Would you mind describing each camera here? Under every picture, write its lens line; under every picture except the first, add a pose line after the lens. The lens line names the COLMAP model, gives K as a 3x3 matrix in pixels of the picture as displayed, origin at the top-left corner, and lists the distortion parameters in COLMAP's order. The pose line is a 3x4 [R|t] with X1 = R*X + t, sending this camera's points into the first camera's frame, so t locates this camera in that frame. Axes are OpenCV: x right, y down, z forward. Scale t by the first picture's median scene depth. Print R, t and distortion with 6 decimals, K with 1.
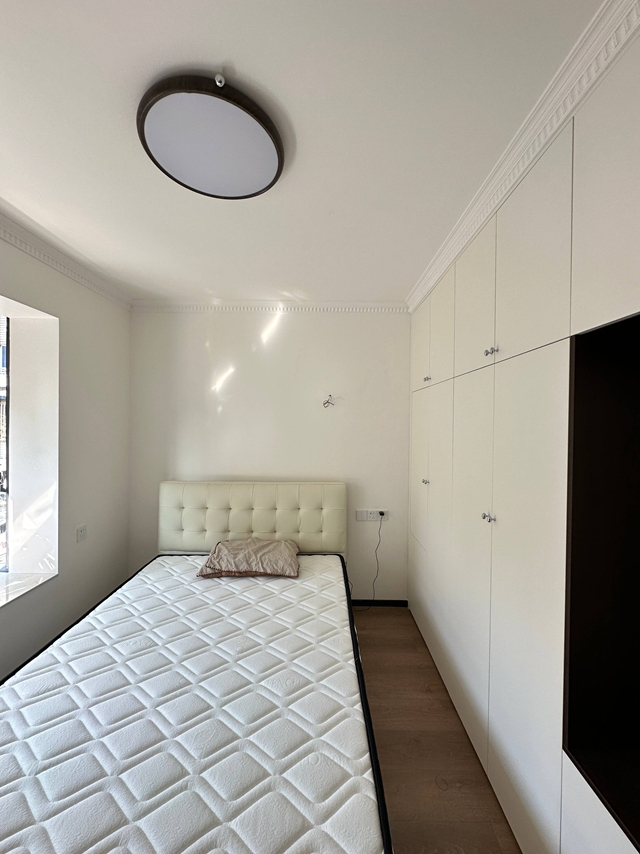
lens RADIAL K [[339.3, 0, 322.8], [0, 339.3, 426.5], [0, 0, 1]] dist [-0.001780, 0.000226]
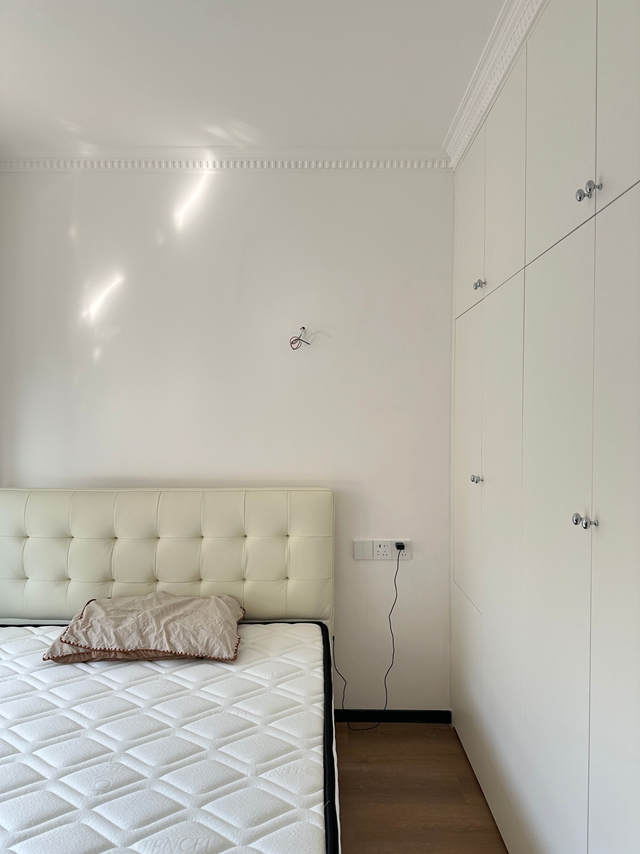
lens RADIAL K [[600.3, 0, 320.0], [0, 600.3, 427.0], [0, 0, 1]] dist [0.047305, -0.067415]
pose [[0.999982, -0.005236, -0.002800, 0.060740], [0.005246, 0.999979, 0.003801, 0.076387], [0.002780, -0.003815, 0.999989, 0.060789]]
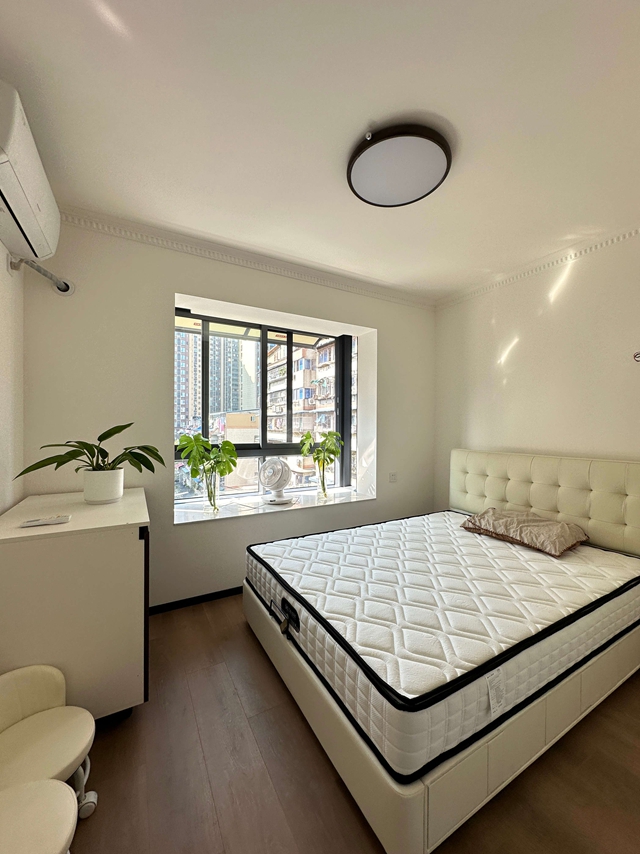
lens RADIAL K [[339.3, 0, 322.8], [0, 339.3, 426.5], [0, 0, 1]] dist [-0.001780, 0.000226]
pose [[0.498754, -0.001900, -0.866742, 0.367708], [-0.009548, 0.999925, -0.007686, 0.117026], [0.866691, 0.012109, 0.498698, 0.034750]]
